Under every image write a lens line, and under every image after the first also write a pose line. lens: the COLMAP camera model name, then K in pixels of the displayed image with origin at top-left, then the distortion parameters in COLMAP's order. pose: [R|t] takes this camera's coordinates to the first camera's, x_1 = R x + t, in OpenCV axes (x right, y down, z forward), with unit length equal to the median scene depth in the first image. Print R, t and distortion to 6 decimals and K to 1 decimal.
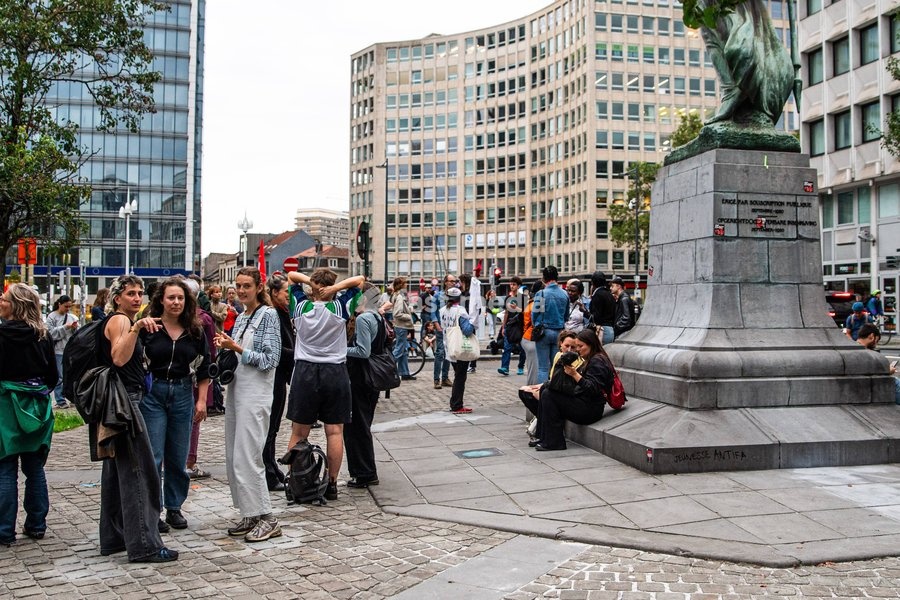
lens RADIAL K [[923.0, 0, 449.6], [0, 923.0, 295.8], [0, 0, 1]] dist [-0.110026, 0.000000]
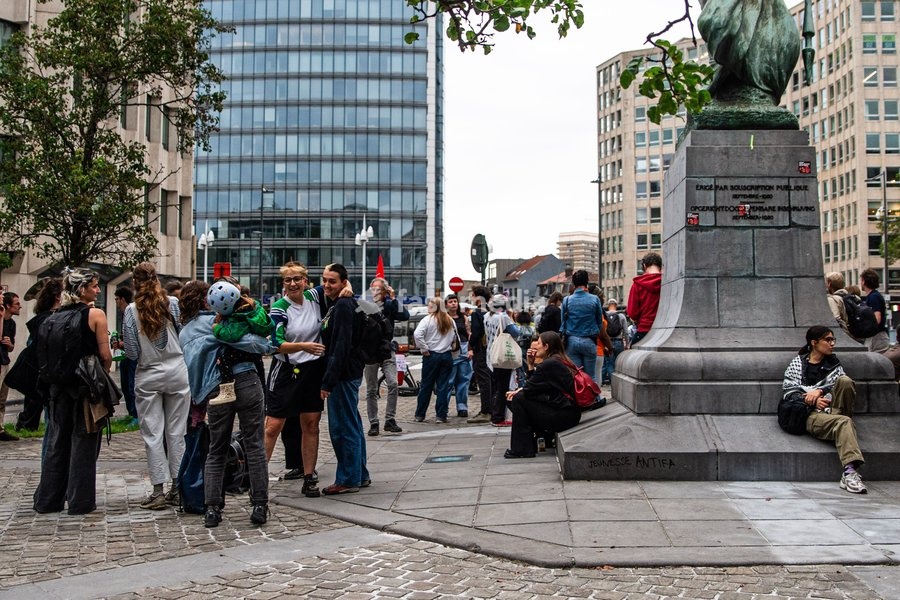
lens RADIAL K [[986.3, 0, 446.9], [0, 986.3, 294.7], [0, 0, 1]] dist [-0.104864, 0.000000]
pose [[0.962633, -0.013949, -0.270451, 0.215159], [0.005710, 0.999496, -0.031228, 0.021266], [0.270750, 0.028517, 0.962227, 0.000127]]
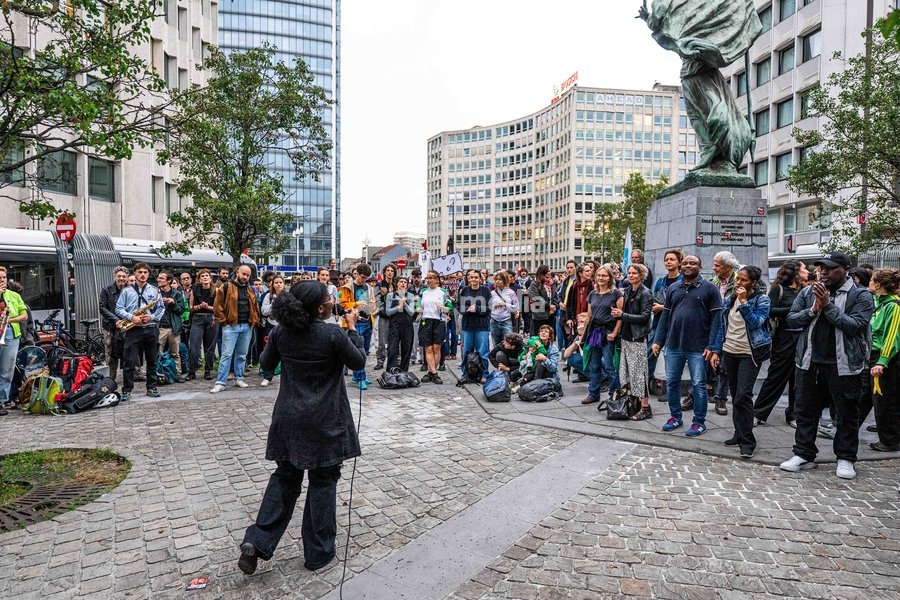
lens RADIAL K [[539.2, 0, 450.1], [0, 539.2, 308.8], [0, 0, 1]] dist [0.000422, -0.002747]
pose [[0.998002, 0.005616, -0.062940, -0.045573], [-0.002645, 0.998883, 0.047181, 0.001860], [0.063134, -0.046921, 0.996901, 0.038282]]
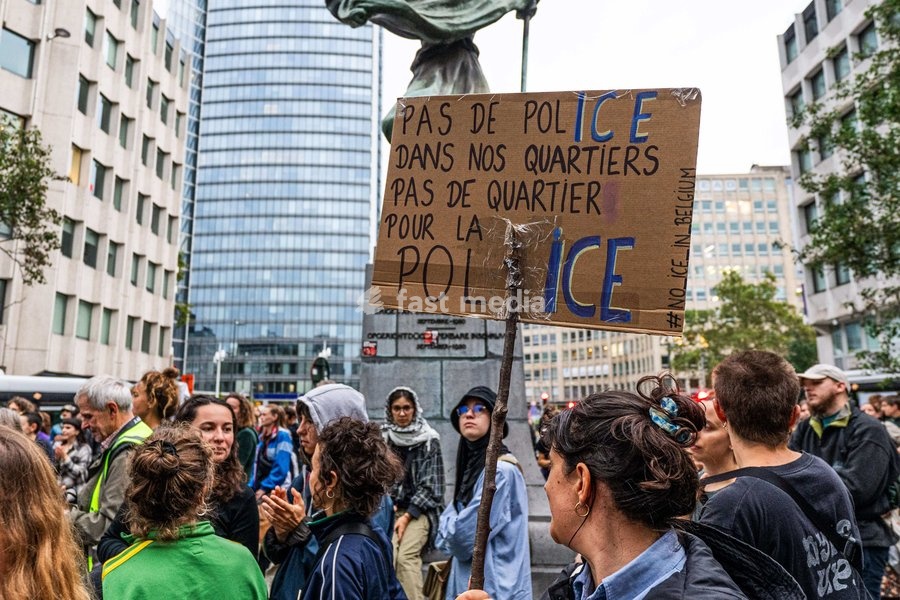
lens RADIAL K [[633.0, 0, 396.2], [0, 633.0, 303.8], [0, 0, 1]] dist [-0.005904, -0.002061]
pose [[0.965777, -0.044967, -0.255447, 0.302595], [0.000962, 0.985472, -0.169837, -0.012774], [0.259373, 0.163779, 0.951789, 0.331717]]
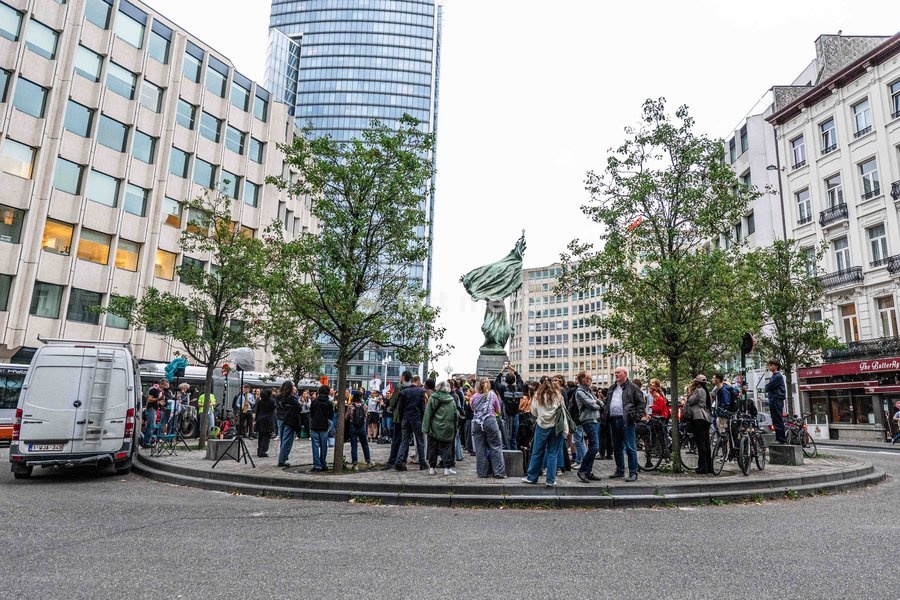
lens RADIAL K [[539.2, 0, 451.1], [0, 539.2, 305.7], [0, 0, 1]] dist [0.000422, -0.002747]
pose [[0.972282, -0.020755, -0.232887, 0.458288], [-0.024563, 0.981473, -0.190018, 0.034031], [0.232516, 0.190471, 0.953759, -0.714986]]
